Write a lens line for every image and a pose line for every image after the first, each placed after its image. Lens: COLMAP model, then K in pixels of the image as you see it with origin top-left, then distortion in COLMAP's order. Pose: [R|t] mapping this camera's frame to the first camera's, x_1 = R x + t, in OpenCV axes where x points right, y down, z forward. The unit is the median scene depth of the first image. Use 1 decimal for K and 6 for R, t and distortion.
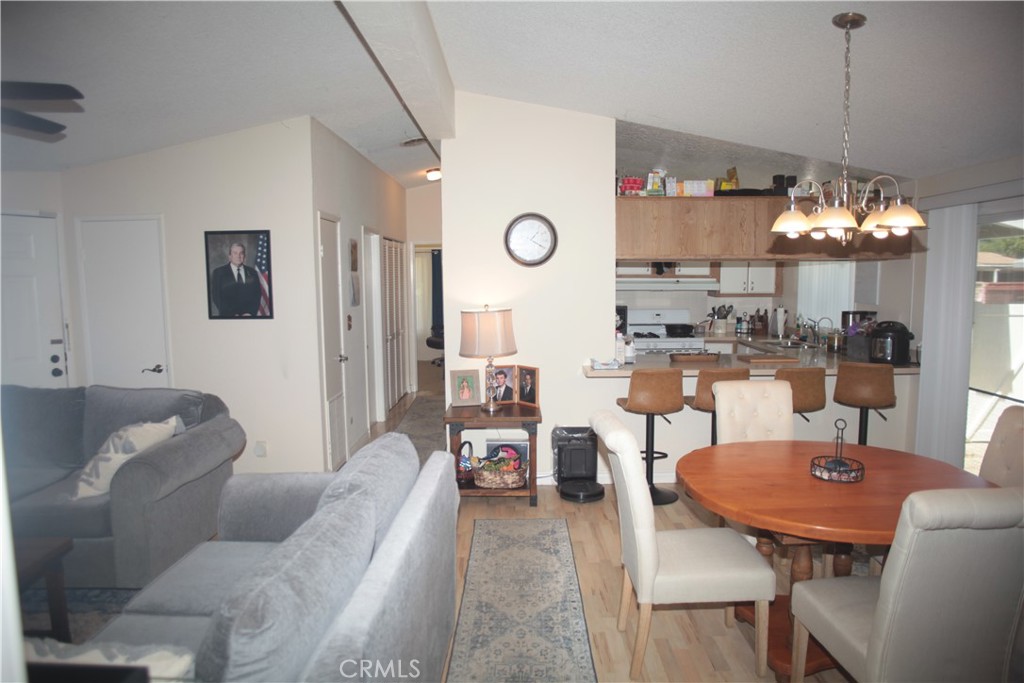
lens RADIAL K [[662.0, 0, 509.5], [0, 662.0, 343.7], [0, 0, 1]] dist [-0.101973, 0.057068]
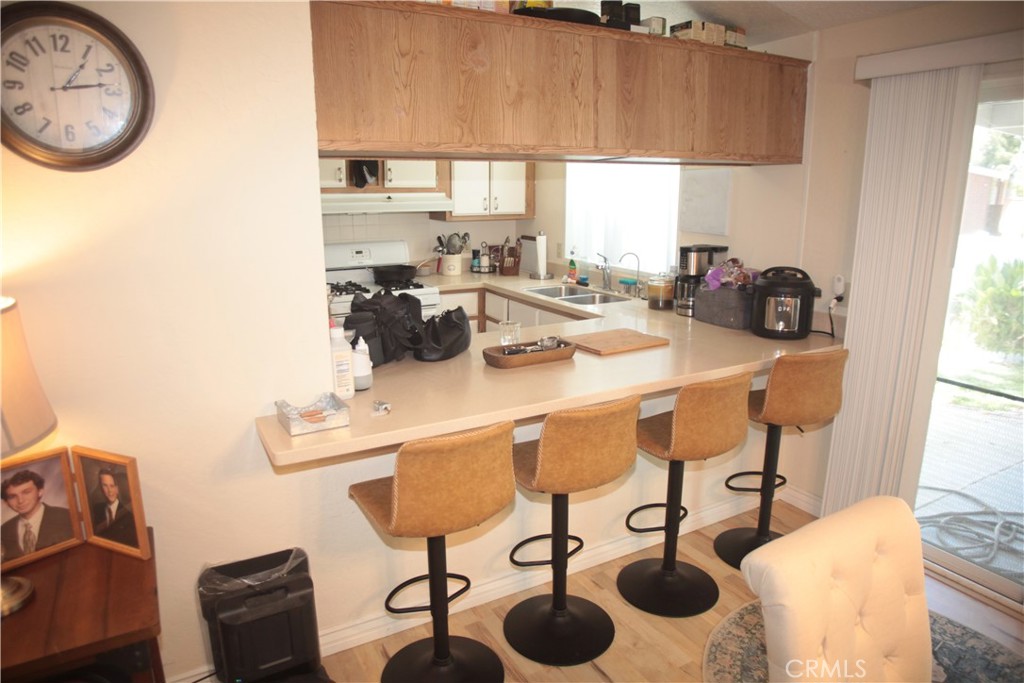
lens RADIAL K [[653.4, 0, 508.4], [0, 653.4, 343.1], [0, 0, 1]] dist [-0.103340, 0.053242]
pose [[0.866832, -0.112276, 0.485794, 0.058177], [0.046796, 0.988336, 0.144921, -0.062899], [-0.496399, -0.102889, 0.861975, 0.588559]]
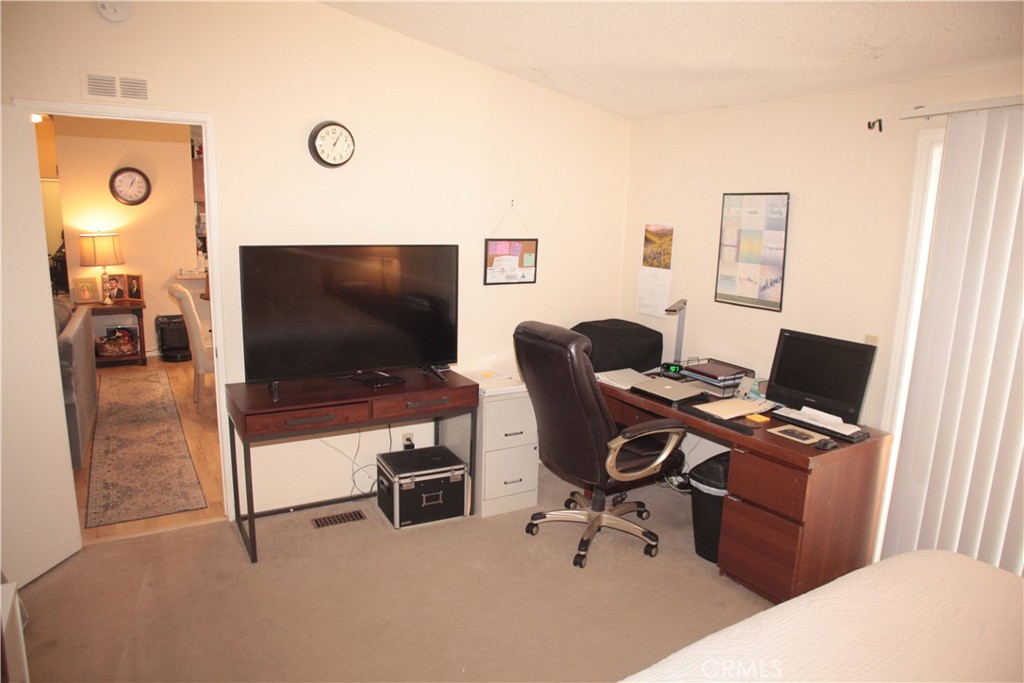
lens RADIAL K [[653.4, 0, 508.4], [0, 653.4, 343.1], [0, 0, 1]] dist [-0.103340, 0.053242]
pose [[0.847444, -0.068326, 0.526469, -0.017598], [0.016472, 0.994590, 0.102565, 0.055027], [-0.530629, -0.078246, 0.843985, -0.620812]]
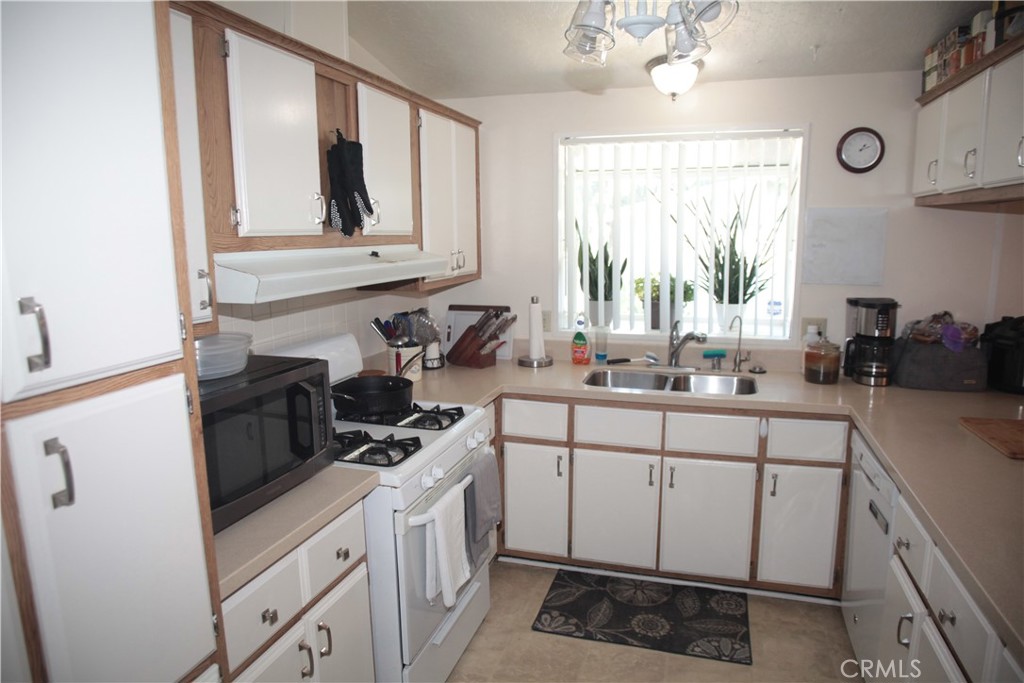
lens RADIAL K [[662.0, 0, 509.5], [0, 662.0, 343.7], [0, 0, 1]] dist [-0.101973, 0.057068]
pose [[0.294353, -0.156976, 0.942717, -0.058593], [0.107500, 0.985596, 0.130550, -0.128507], [-0.949632, 0.062915, 0.306988, 1.241191]]
